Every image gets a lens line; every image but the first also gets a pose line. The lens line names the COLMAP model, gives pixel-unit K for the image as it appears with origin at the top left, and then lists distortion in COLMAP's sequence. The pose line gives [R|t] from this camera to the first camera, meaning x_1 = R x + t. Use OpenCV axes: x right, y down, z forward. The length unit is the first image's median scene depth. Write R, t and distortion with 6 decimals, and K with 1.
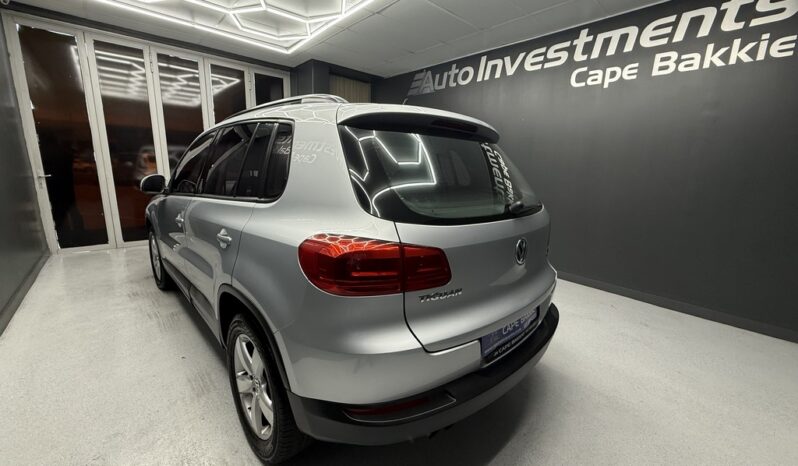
lens RADIAL K [[317.5, 0, 395.1], [0, 317.5, 233.8], [0, 0, 1]] dist [-0.001368, 0.001115]
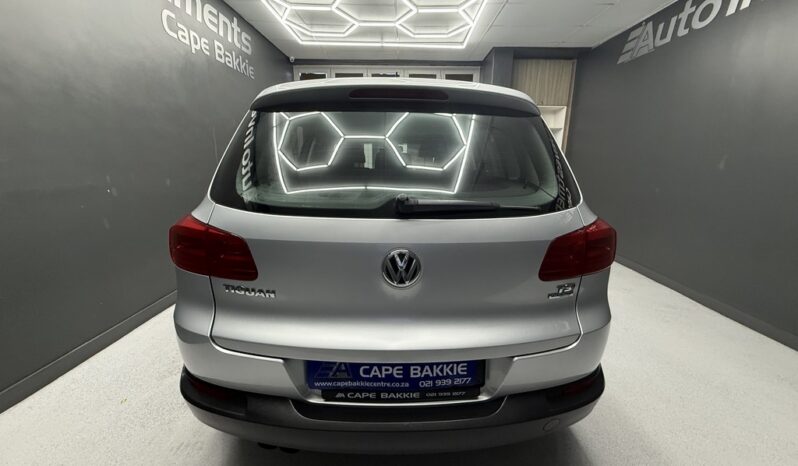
lens RADIAL K [[317.5, 0, 398.1], [0, 317.5, 233.8], [0, 0, 1]] dist [-0.001368, 0.001115]
pose [[0.742285, 0.131242, -0.657107, 0.311783], [-0.129576, 0.990236, 0.051405, -0.019357], [0.657437, 0.046989, 0.752043, 0.185169]]
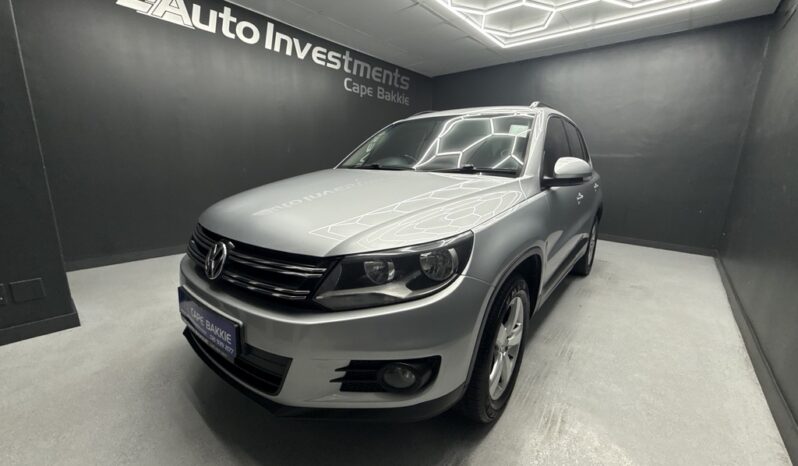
lens RADIAL K [[317.5, 0, 401.9], [0, 317.5, 237.0], [0, 0, 1]] dist [-0.001368, 0.001115]
pose [[-0.138231, -0.252100, 0.957778, -1.002851], [0.184105, 0.943665, 0.274956, -0.189174], [-0.973138, 0.214339, -0.084031, 1.029424]]
